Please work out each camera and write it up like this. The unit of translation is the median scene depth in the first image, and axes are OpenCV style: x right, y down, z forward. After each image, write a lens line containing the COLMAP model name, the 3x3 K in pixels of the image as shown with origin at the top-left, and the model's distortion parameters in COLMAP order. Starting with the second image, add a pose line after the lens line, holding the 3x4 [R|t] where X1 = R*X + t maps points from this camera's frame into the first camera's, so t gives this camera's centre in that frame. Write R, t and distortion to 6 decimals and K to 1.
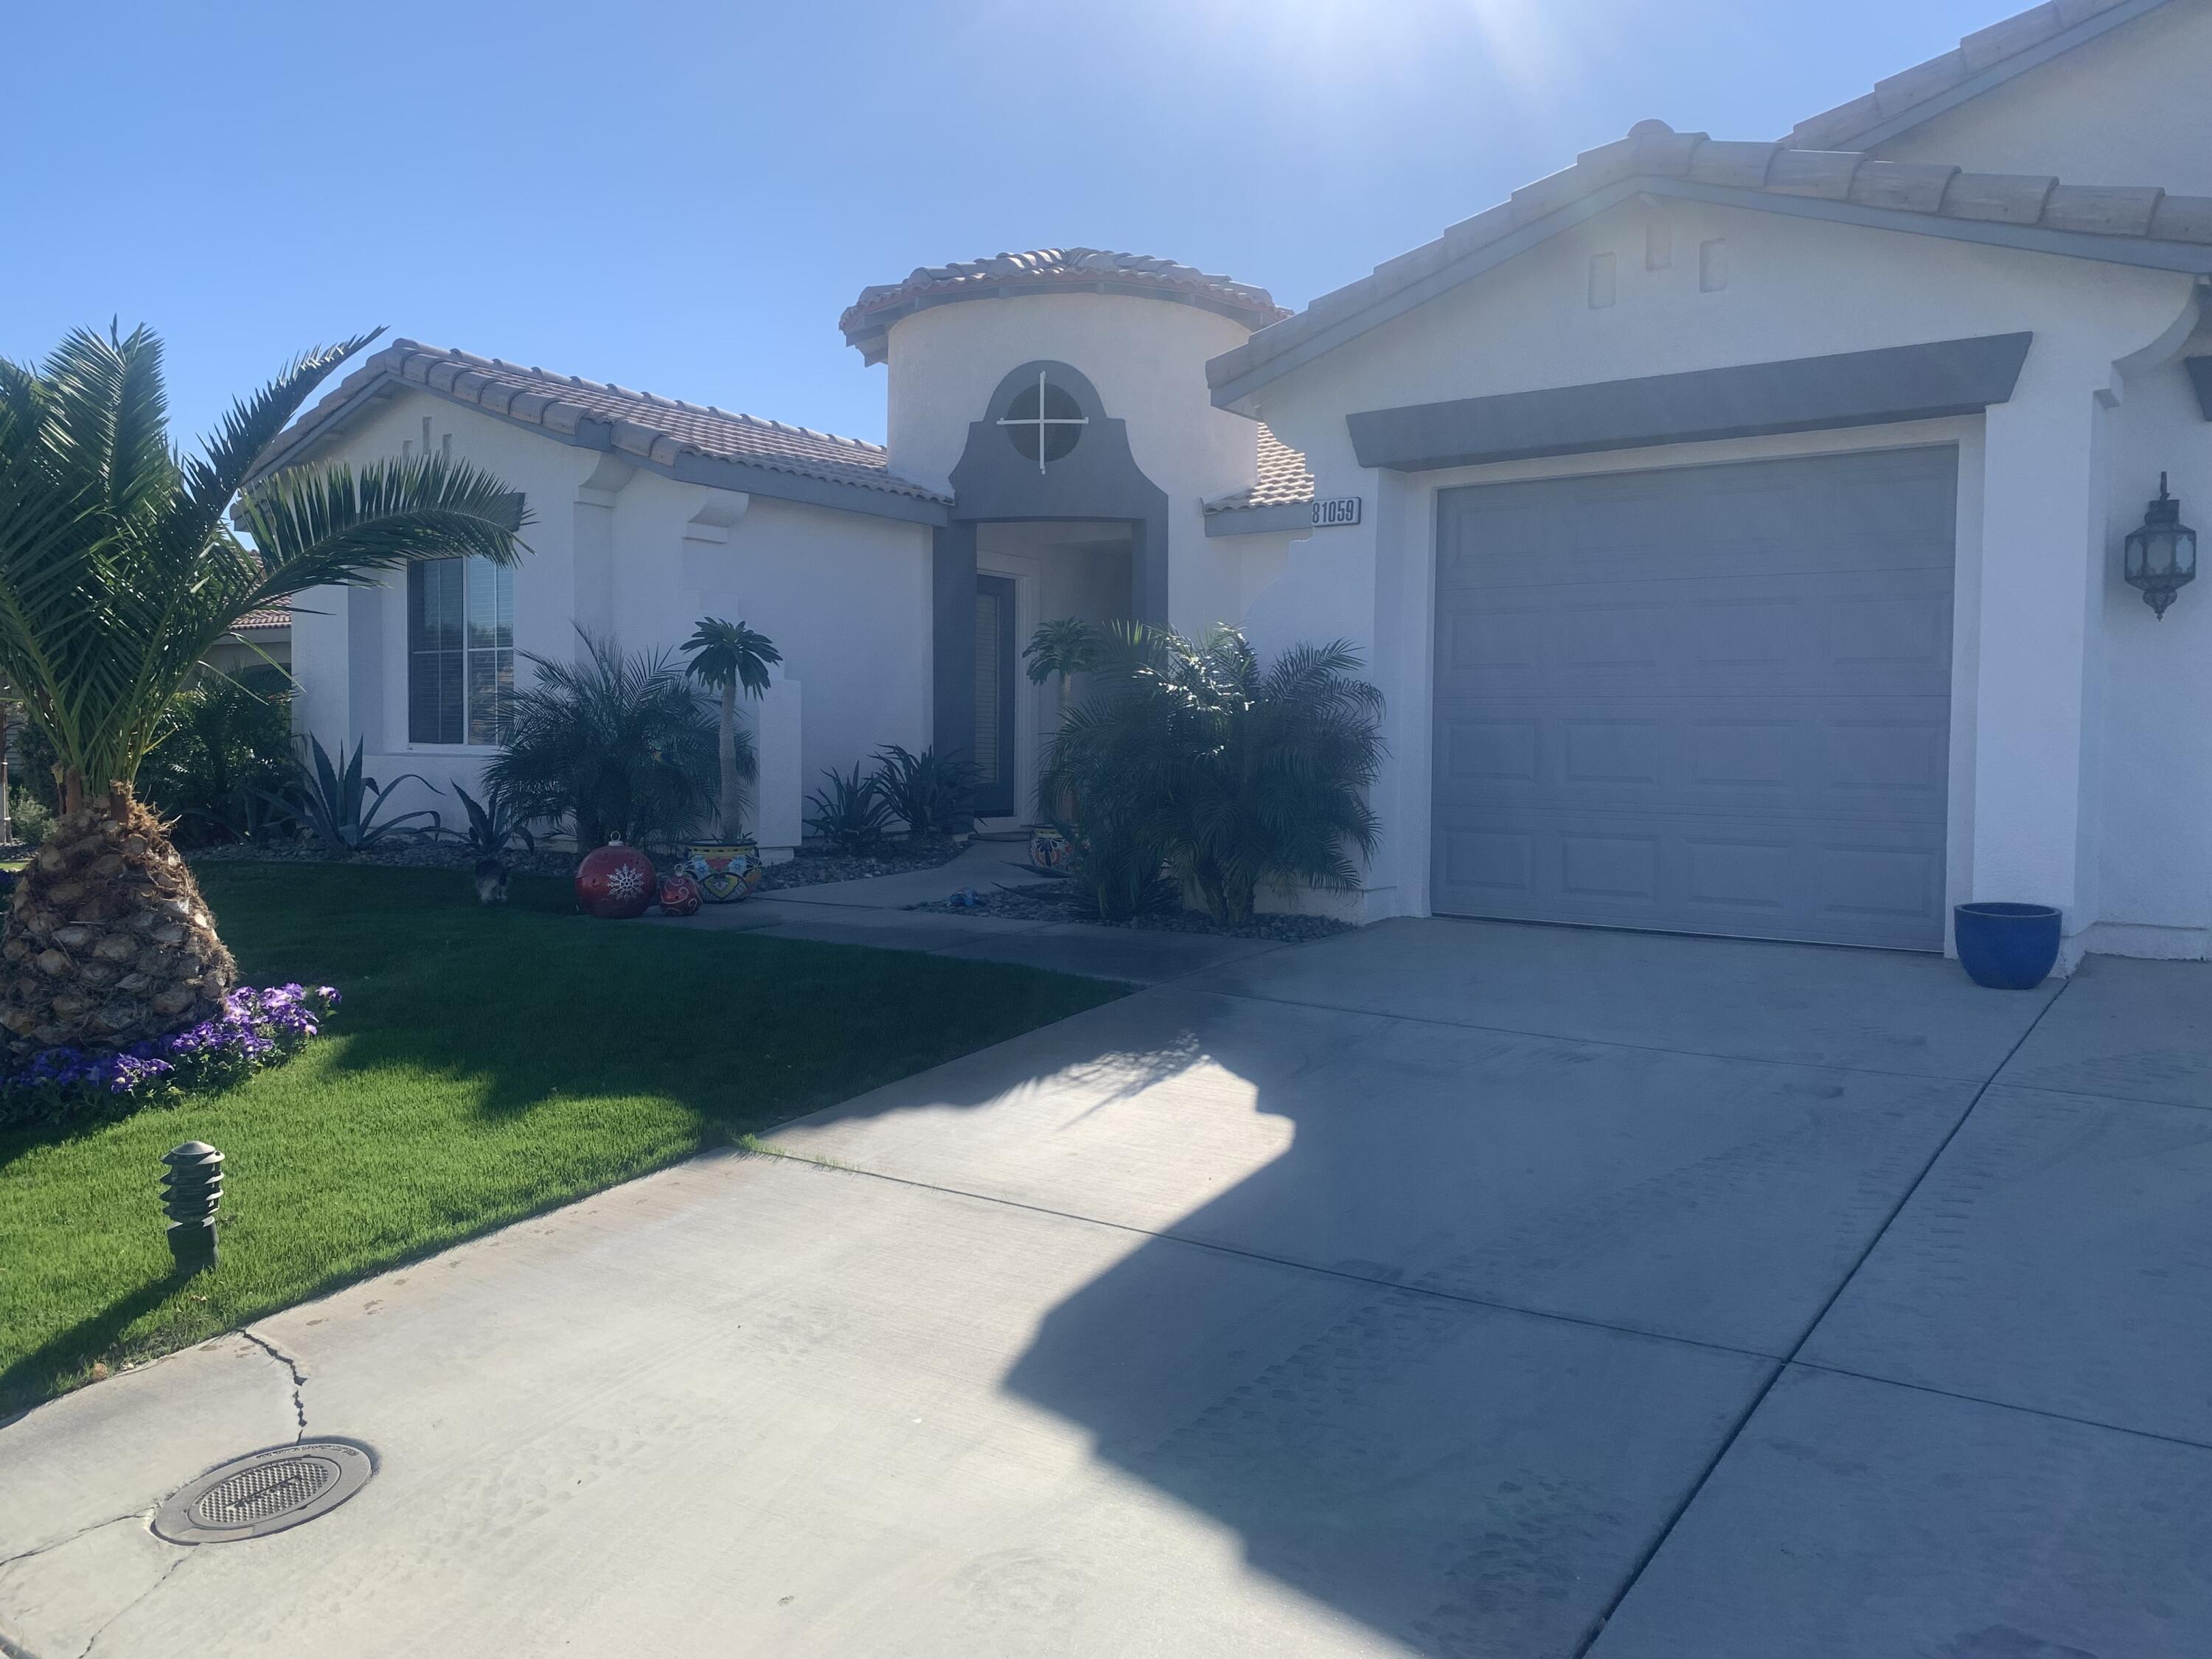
lens RADIAL K [[1686.0, 0, 1133.9], [0, 1686.0, 832.1], [0, 0, 1]] dist [0.056186, -0.078509]
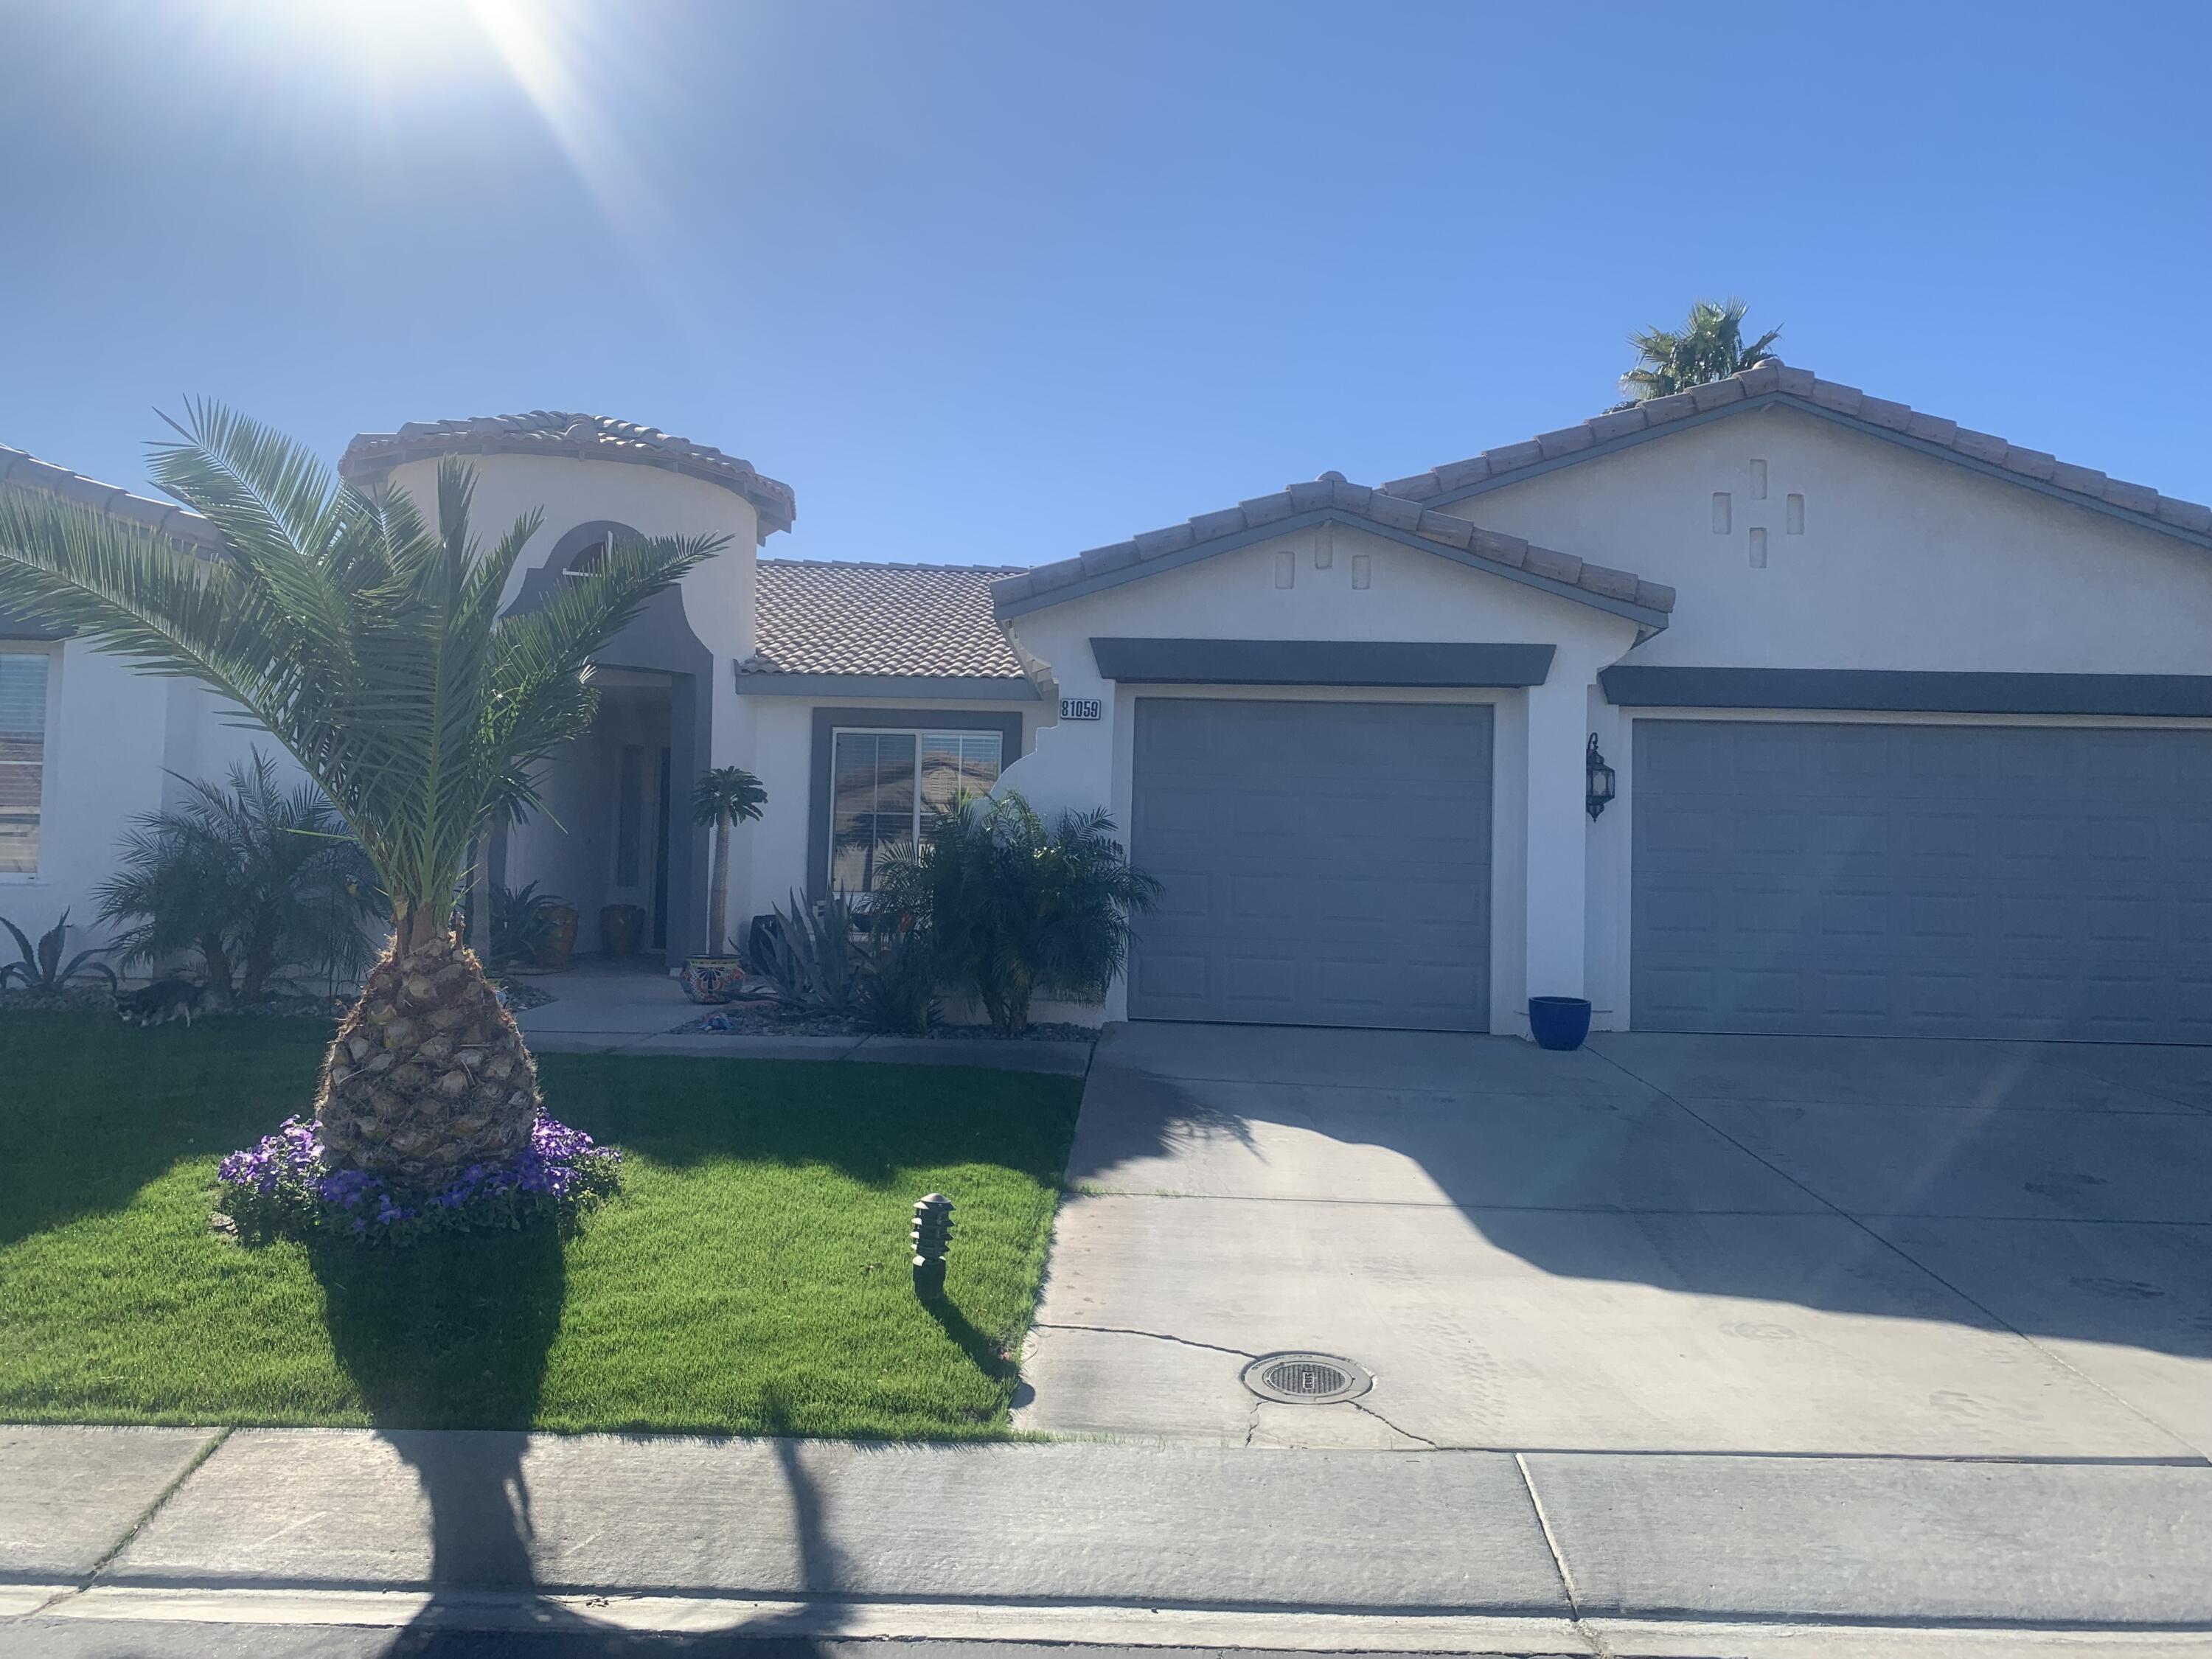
lens RADIAL K [[1686.0, 0, 1114.7], [0, 1686.0, 829.6], [0, 0, 1]] dist [0.056186, -0.078509]
pose [[0.834438, 0.033620, 0.550075, -0.413979], [0.010536, 0.996982, -0.076917, 0.001802], [-0.551001, 0.069979, 0.831565, -0.060402]]
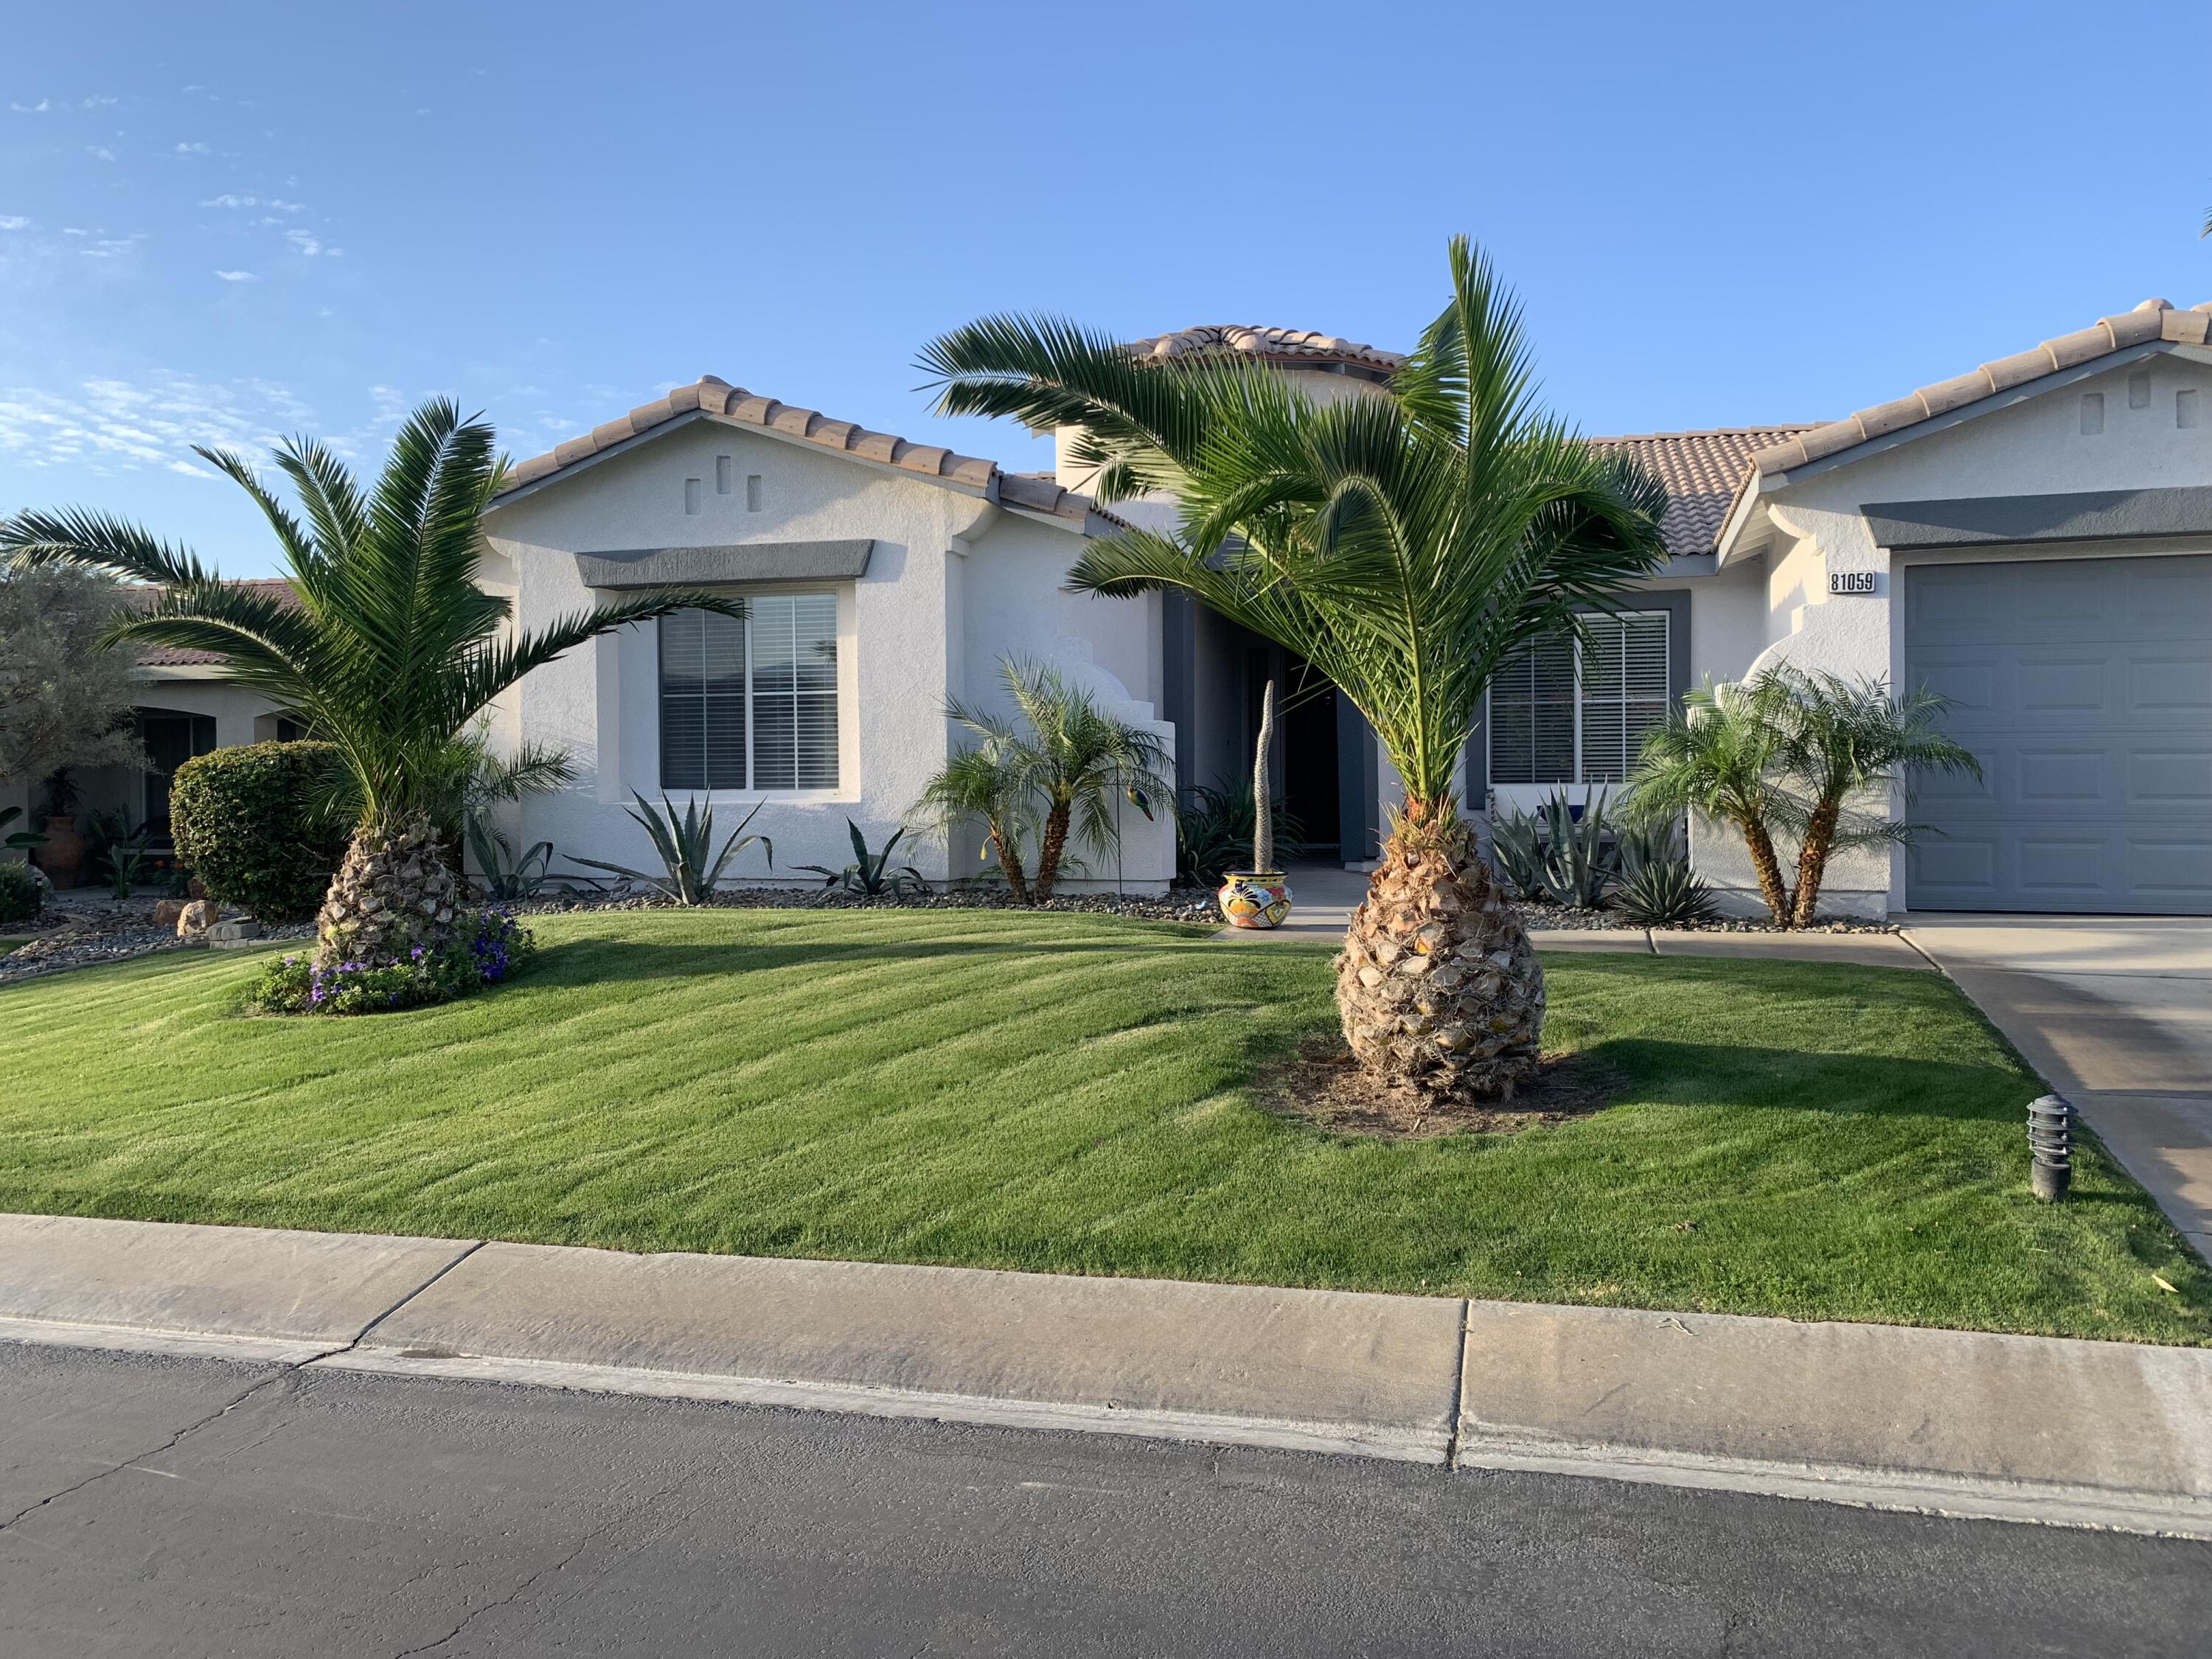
lens RADIAL K [[1686.0, 0, 1109.5], [0, 1686.0, 806.5], [0, 0, 1]] dist [0.056186, -0.078509]
pose [[0.946153, -0.022737, 0.322921, -0.576468], [0.034294, 0.998957, -0.030142, -0.006454], [-0.321899, 0.039593, 0.945946, 0.012447]]
